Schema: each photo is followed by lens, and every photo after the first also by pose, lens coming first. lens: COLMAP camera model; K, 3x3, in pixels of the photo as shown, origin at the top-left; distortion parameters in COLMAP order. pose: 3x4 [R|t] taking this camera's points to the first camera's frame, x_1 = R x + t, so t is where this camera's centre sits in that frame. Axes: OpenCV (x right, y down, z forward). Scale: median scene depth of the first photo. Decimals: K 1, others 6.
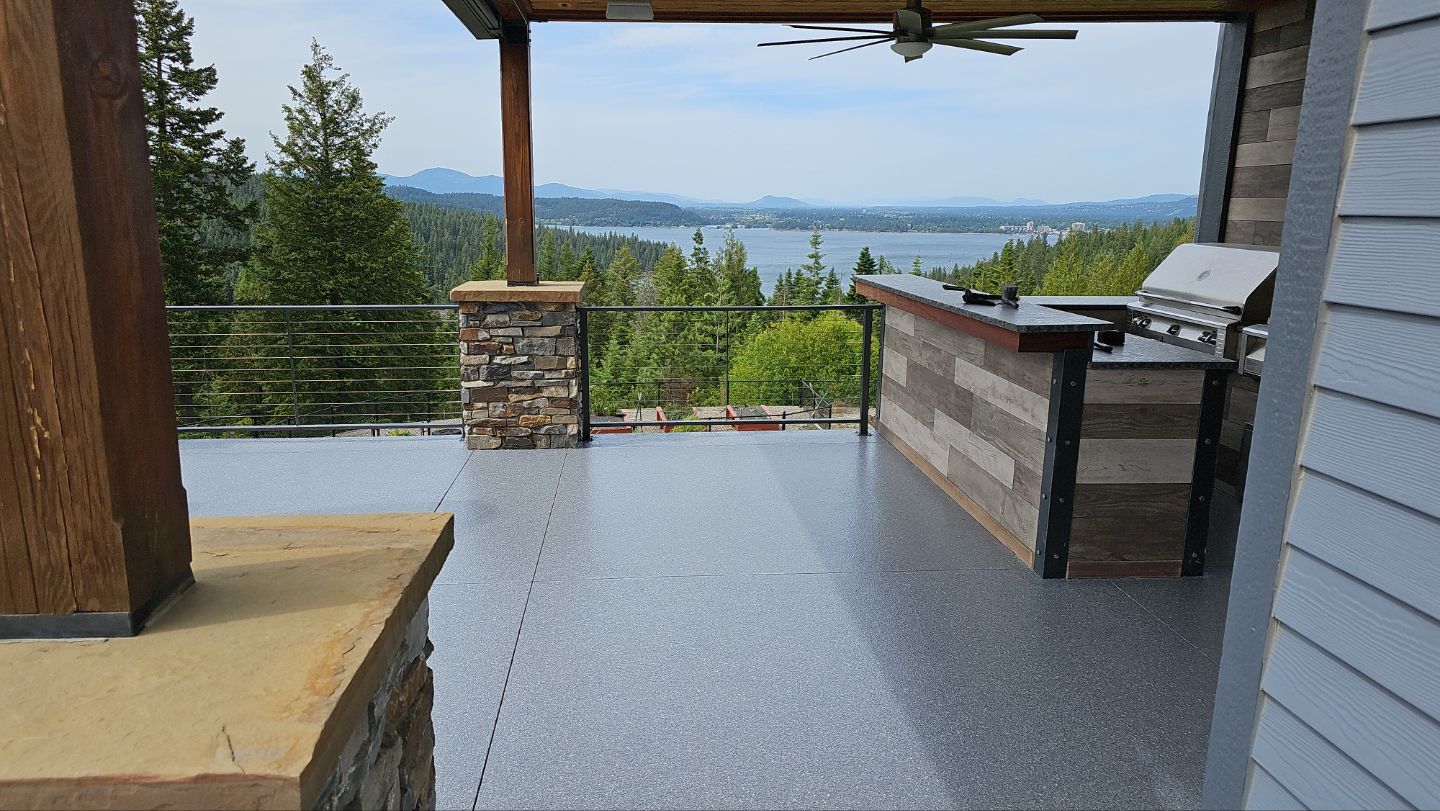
lens RADIAL K [[959.4, 0, 707.4], [0, 959.4, 403.3], [0, 0, 1]] dist [0.058614, -0.048752]
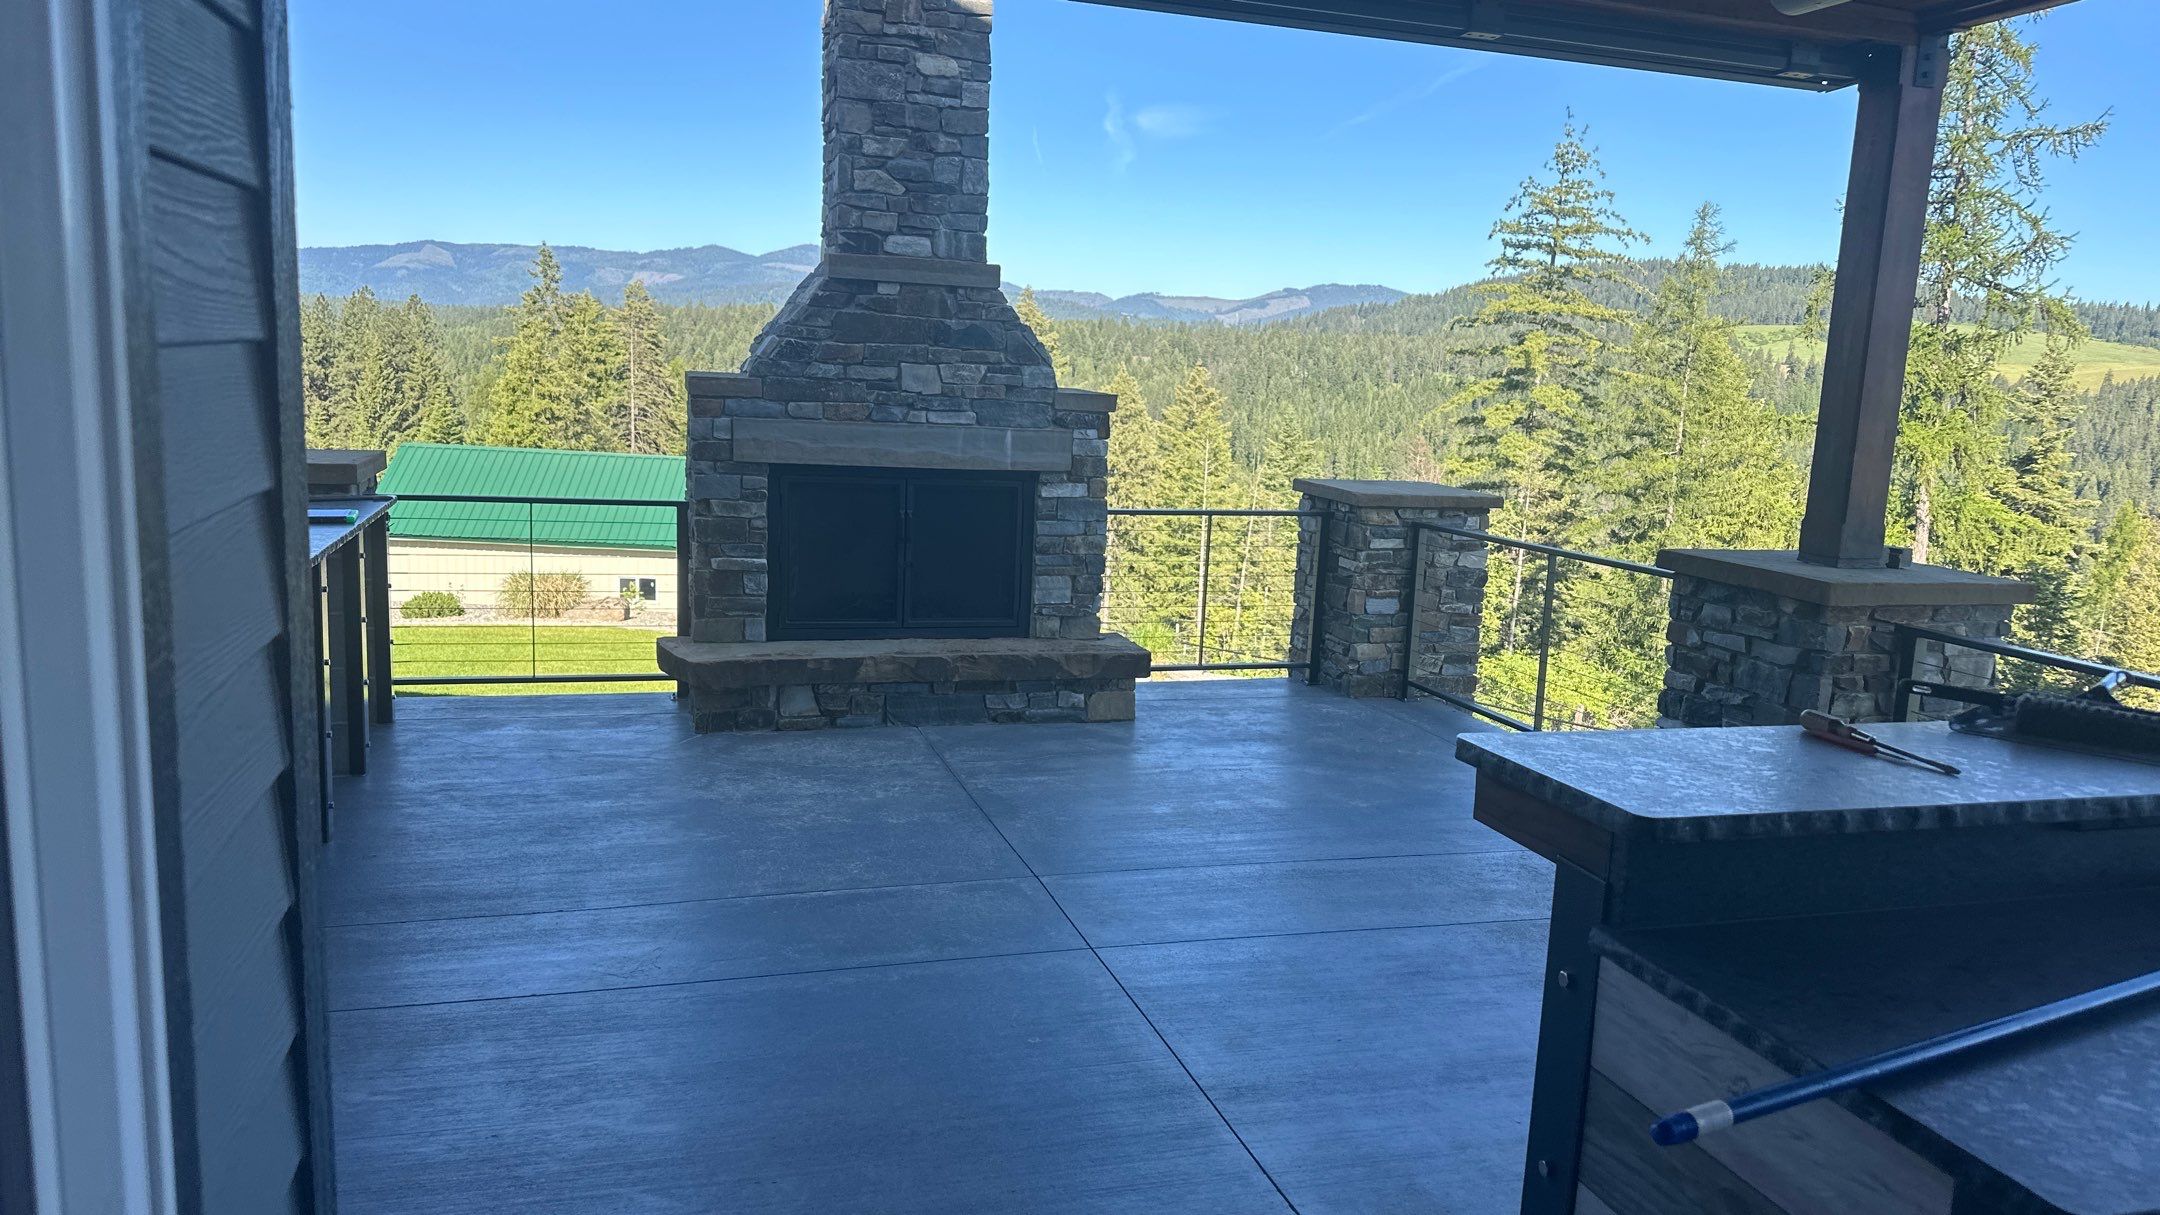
lens RADIAL K [[1491.5, 0, 1088.9], [0, 1491.5, 629.1], [0, 0, 1]] dist [0.073795, -0.043872]
pose [[0.220911, 0.171069, -0.960174, 0.493451], [-0.241900, 0.963345, 0.115978, -0.090514], [0.944819, 0.206645, 0.254195, 0.458607]]
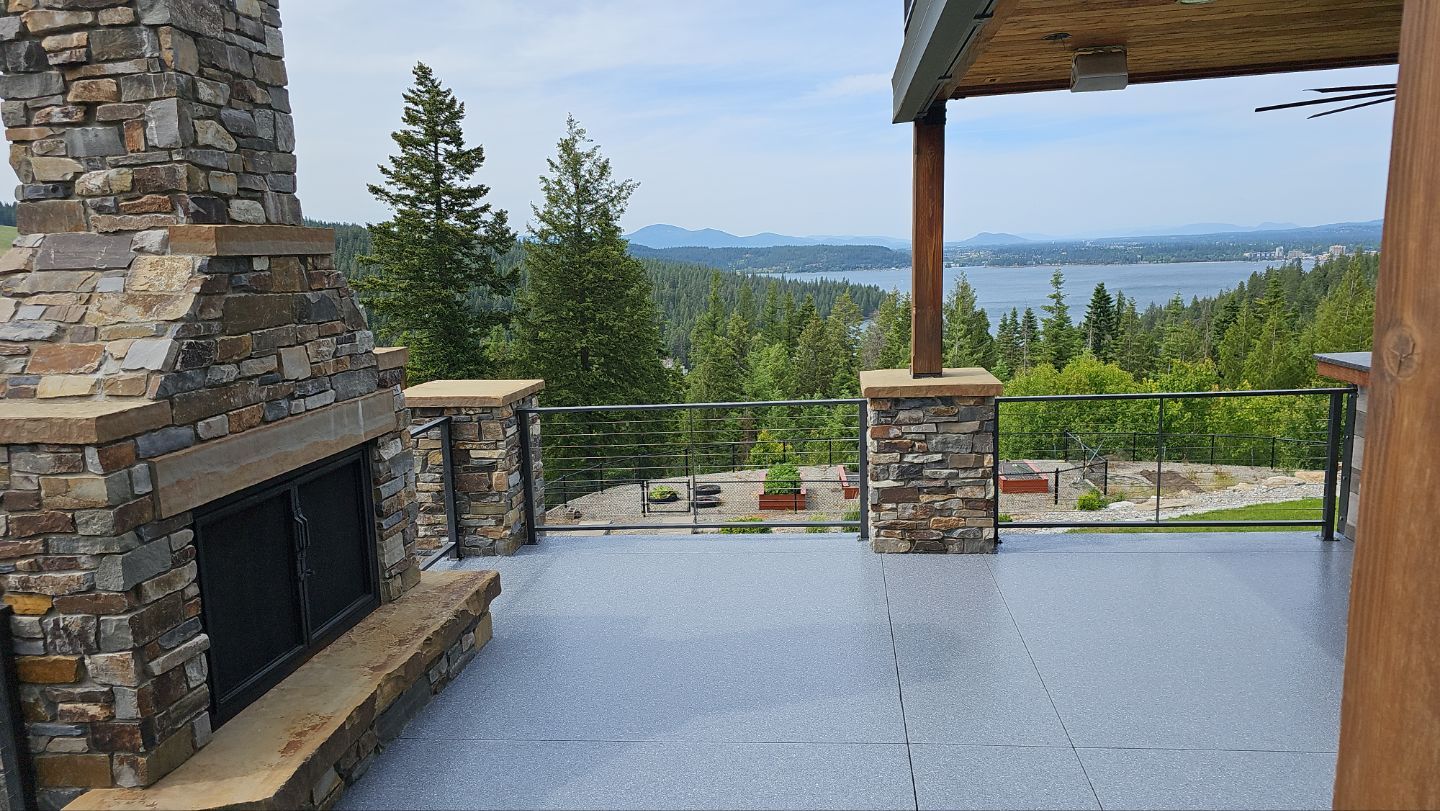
lens RADIAL K [[959.4, 0, 733.1], [0, 959.4, 409.2], [0, 0, 1]] dist [0.058614, -0.048752]
pose [[0.981151, -0.014064, -0.192731, -0.203467], [0.006429, 0.999172, -0.040183, -0.056014], [0.193137, 0.038187, 0.980429, 0.048922]]
